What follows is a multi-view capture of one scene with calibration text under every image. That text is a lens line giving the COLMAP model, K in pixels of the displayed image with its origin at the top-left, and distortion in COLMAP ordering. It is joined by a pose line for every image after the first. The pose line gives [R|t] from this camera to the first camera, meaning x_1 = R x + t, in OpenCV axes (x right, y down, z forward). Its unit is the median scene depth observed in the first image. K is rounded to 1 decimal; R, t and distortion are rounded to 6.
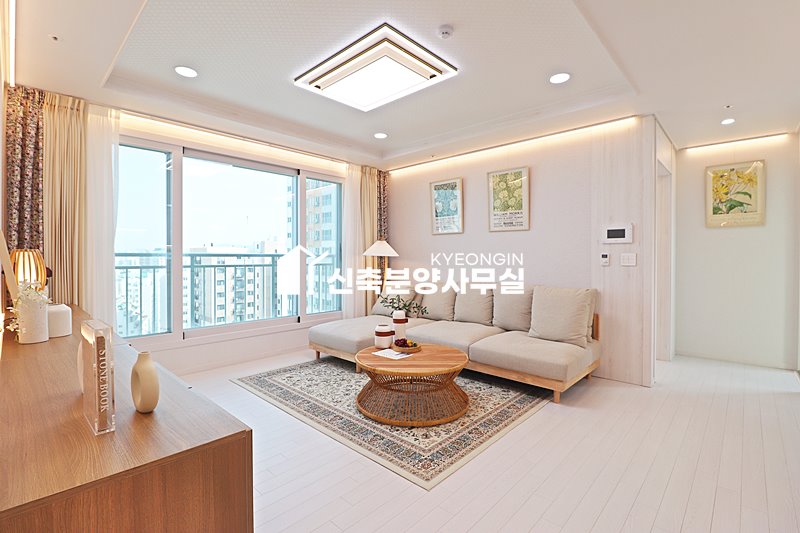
lens RADIAL K [[364.6, 0, 405.3], [0, 364.6, 258.7], [0, 0, 1]] dist [0.001186, -0.013919]
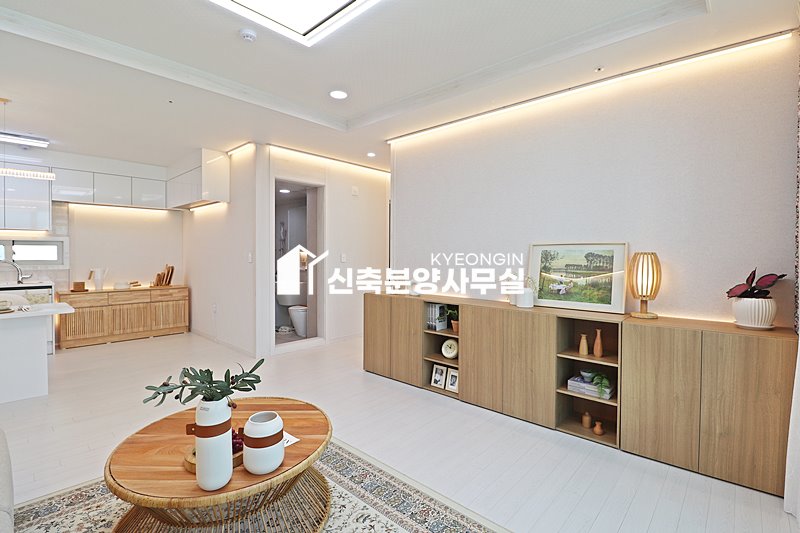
lens RADIAL K [[370.6, 0, 401.7], [0, 370.6, 260.1], [0, 0, 1]] dist [-0.000311, -0.014240]
pose [[-0.999995, -0.002886, -0.001553, -0.226023], [-0.002917, 0.999792, 0.020201, -0.013489], [0.001494, 0.020205, -0.999795, 1.442572]]
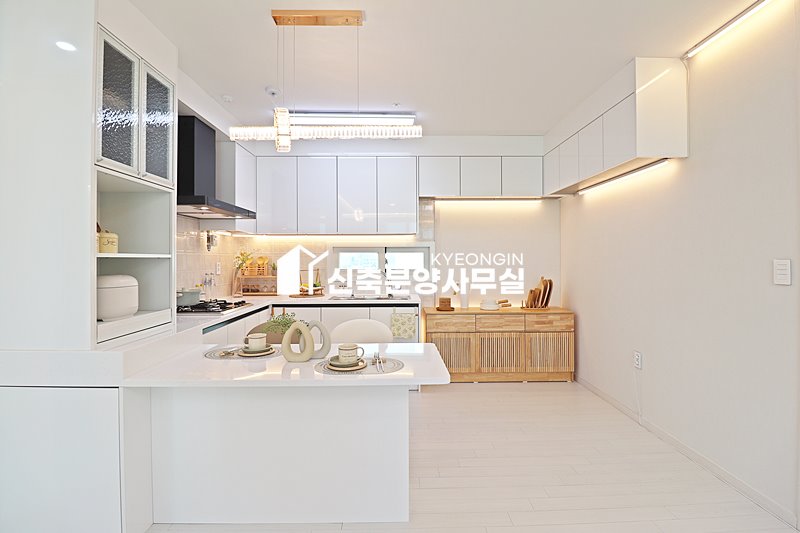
lens RADIAL K [[371.6, 0, 407.1], [0, 371.6, 258.2], [0, 0, 1]] dist [0.000385, -0.013445]
pose [[-0.697471, 0.004514, 0.716599, 0.324564], [0.006852, 0.999976, 0.000370, -0.019531], [-0.716580, 0.005169, -0.697486, 0.854319]]
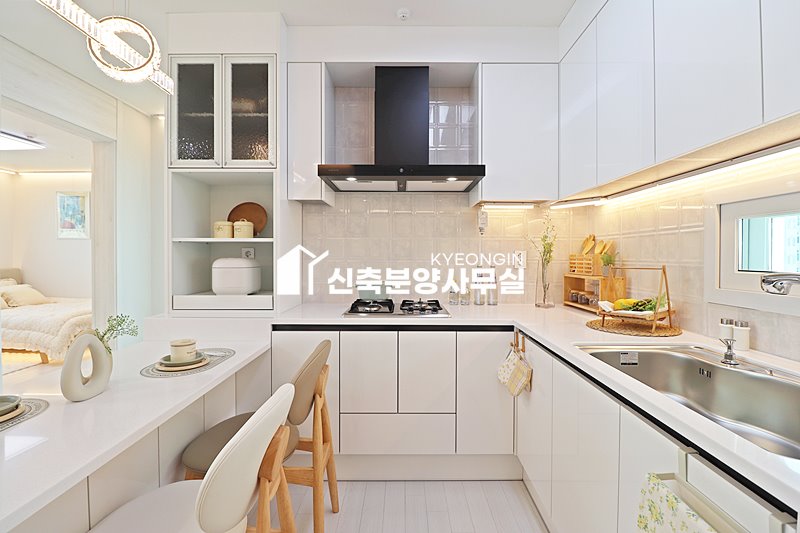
lens RADIAL K [[360.7, 0, 395.6], [0, 360.7, 258.9], [0, 0, 1]] dist [-0.002099, -0.011364]
pose [[0.738563, -0.003281, 0.674177, 0.843224], [0.000941, 0.999992, 0.003835, 0.004860], [-0.674184, -0.002198, 0.738560, 0.096898]]
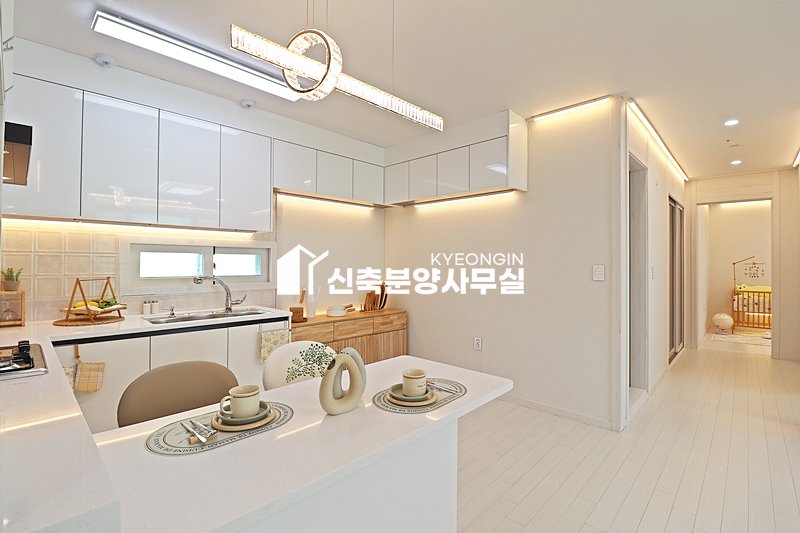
lens RADIAL K [[370.6, 0, 401.7], [0, 370.6, 260.1], [0, 0, 1]] dist [-0.000311, -0.014240]
pose [[-0.999970, -0.002882, 0.007151, 0.801855], [-0.002923, 0.999979, -0.005819, -0.018107], [-0.007134, -0.005840, -0.999957, 0.973887]]
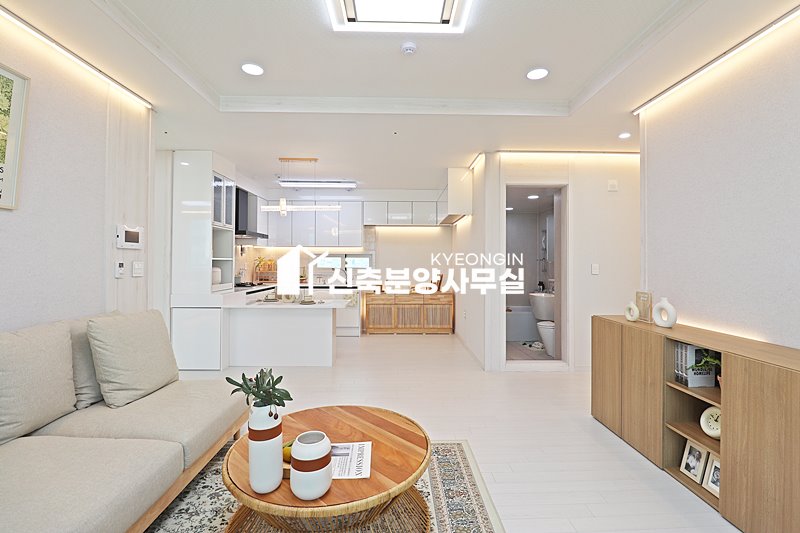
lens RADIAL K [[364.6, 0, 405.3], [0, 364.6, 258.7], [0, 0, 1]] dist [0.001186, -0.013919]
pose [[-0.696917, 0.005371, 0.717132, -0.434501], [0.000098, 0.999973, -0.007394, -0.016881], [-0.717152, -0.005083, -0.696899, 1.216695]]
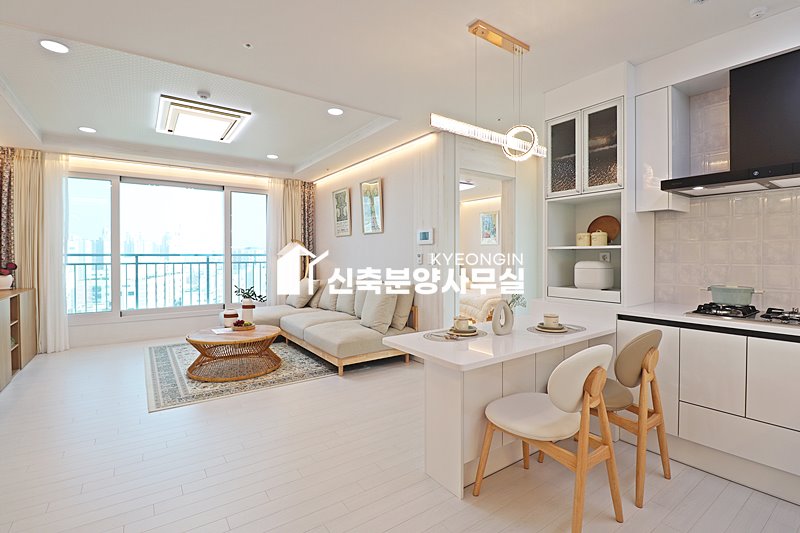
lens RADIAL K [[371.6, 0, 407.1], [0, 371.6, 258.2], [0, 0, 1]] dist [0.000385, -0.013445]
pose [[0.979733, 0.000953, -0.200306, 0.819012], [-0.000226, 0.999993, 0.003653, -0.004428], [0.200308, -0.003534, 0.979727, -0.163502]]
